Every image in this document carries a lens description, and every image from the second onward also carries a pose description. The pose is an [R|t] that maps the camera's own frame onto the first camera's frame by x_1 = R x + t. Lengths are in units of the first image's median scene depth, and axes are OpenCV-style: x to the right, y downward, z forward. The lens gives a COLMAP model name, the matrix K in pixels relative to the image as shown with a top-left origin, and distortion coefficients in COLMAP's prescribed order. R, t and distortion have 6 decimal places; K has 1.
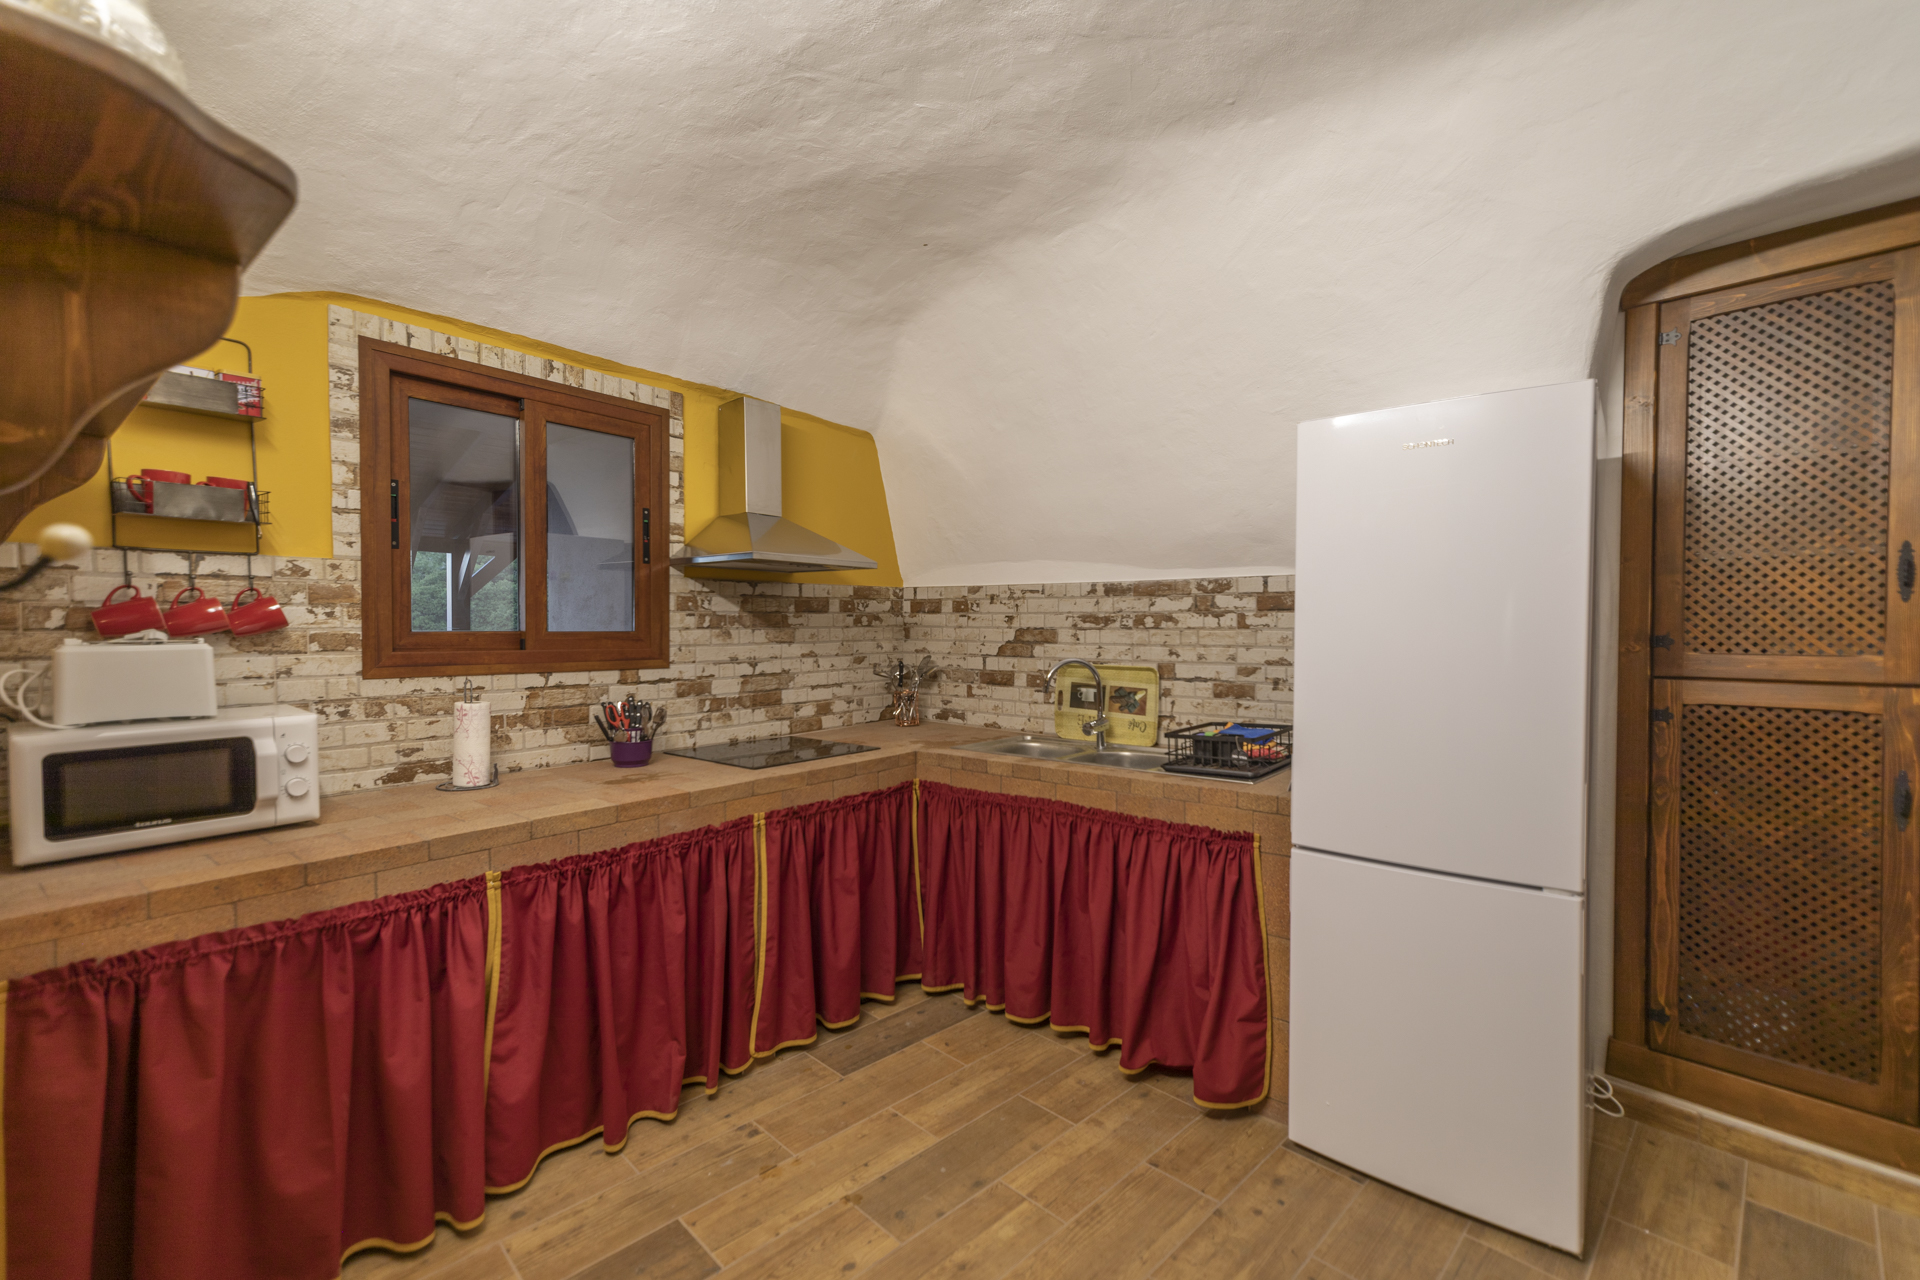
lens RADIAL K [[830.1, 0, 951.6], [0, 830.1, 639.2], [0, 0, 1]] dist [0.013876, 0.001805]
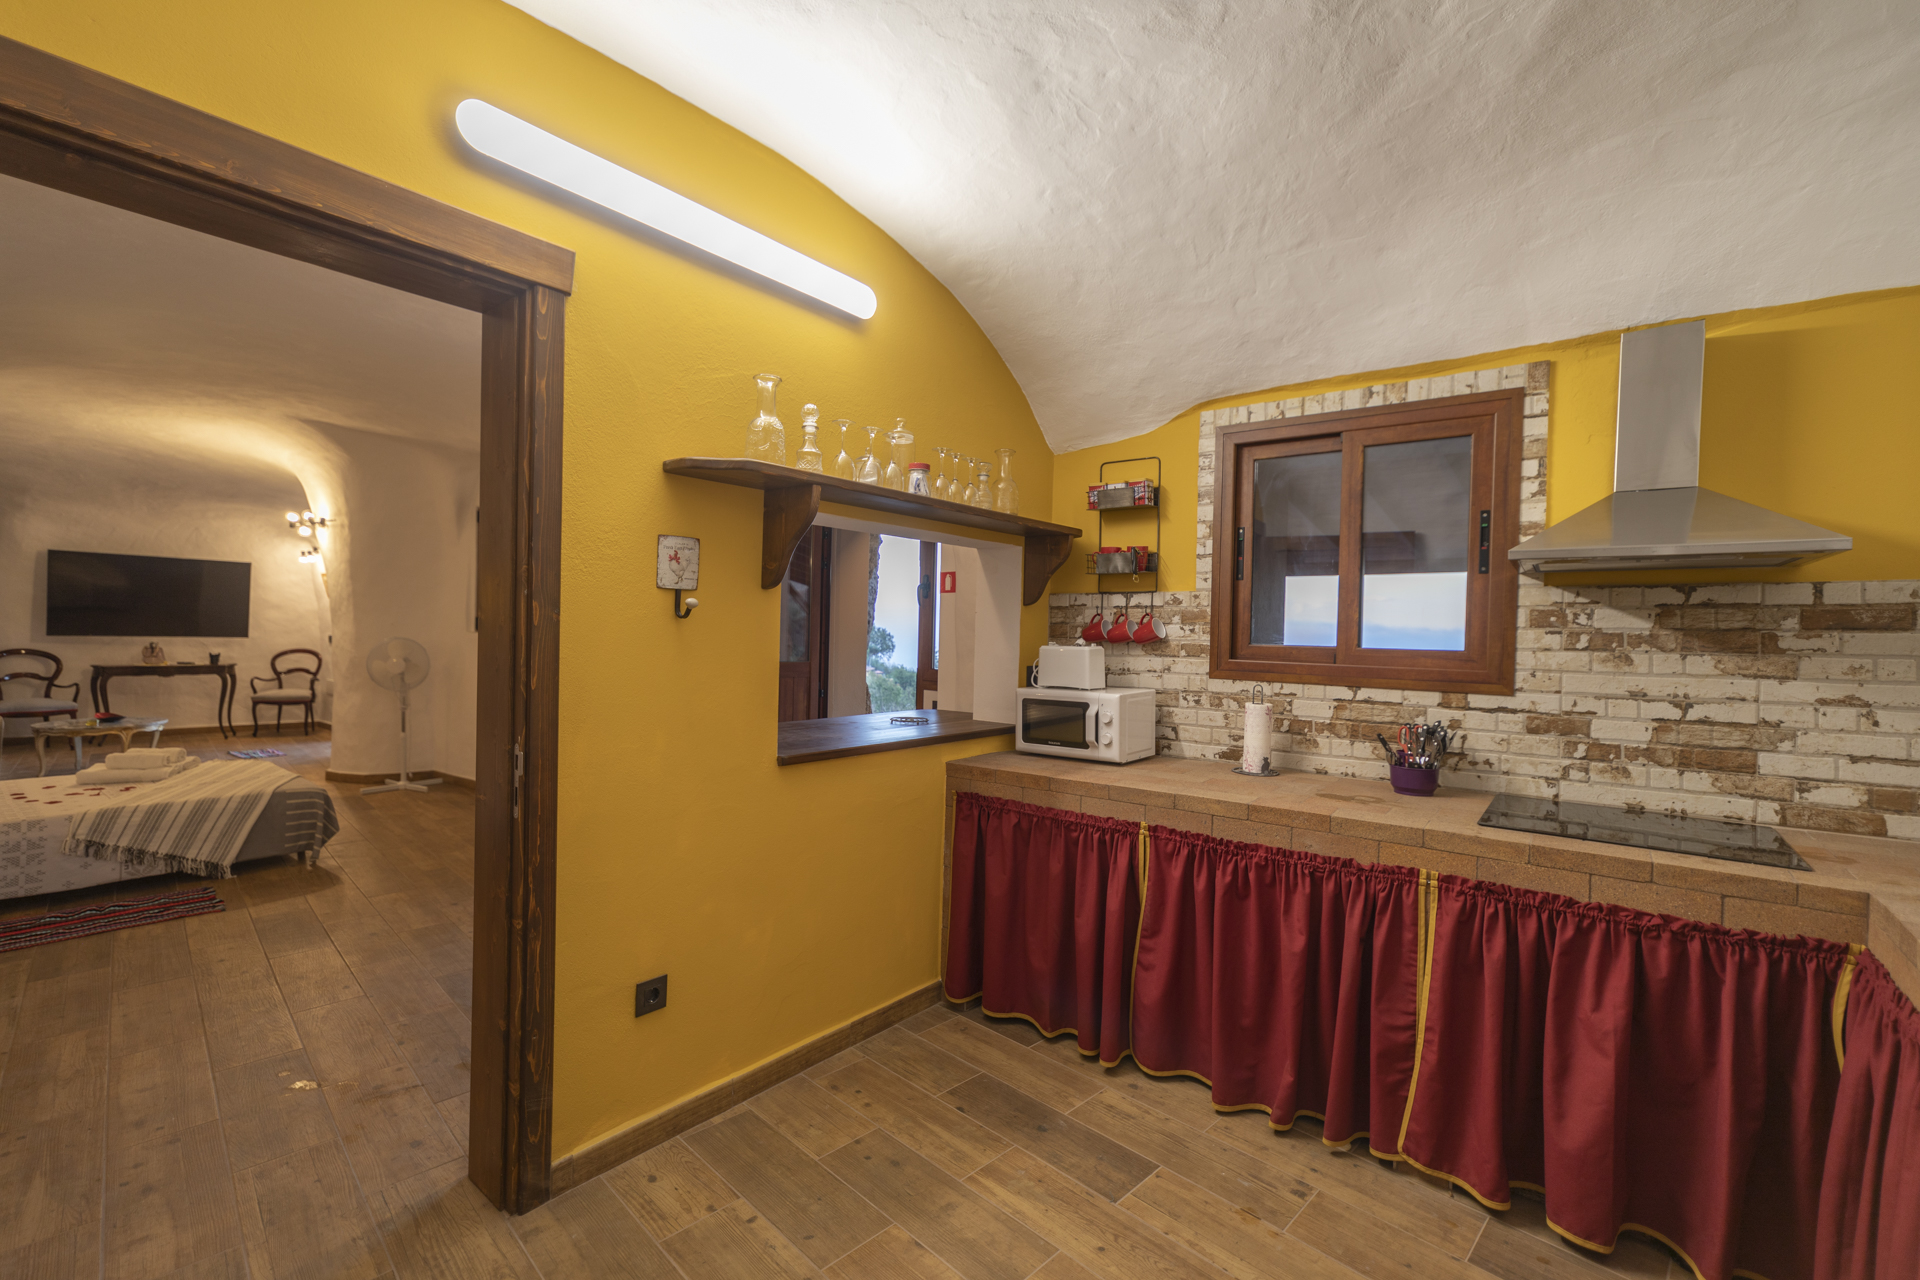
lens RADIAL K [[830.1, 0, 953.9], [0, 830.1, 638.0], [0, 0, 1]] dist [0.013876, 0.001805]
pose [[0.020377, 0.007052, -0.999767, 0.553944], [-0.037179, 0.999289, 0.006291, -0.009111], [0.999101, 0.037043, 0.020625, 0.476105]]
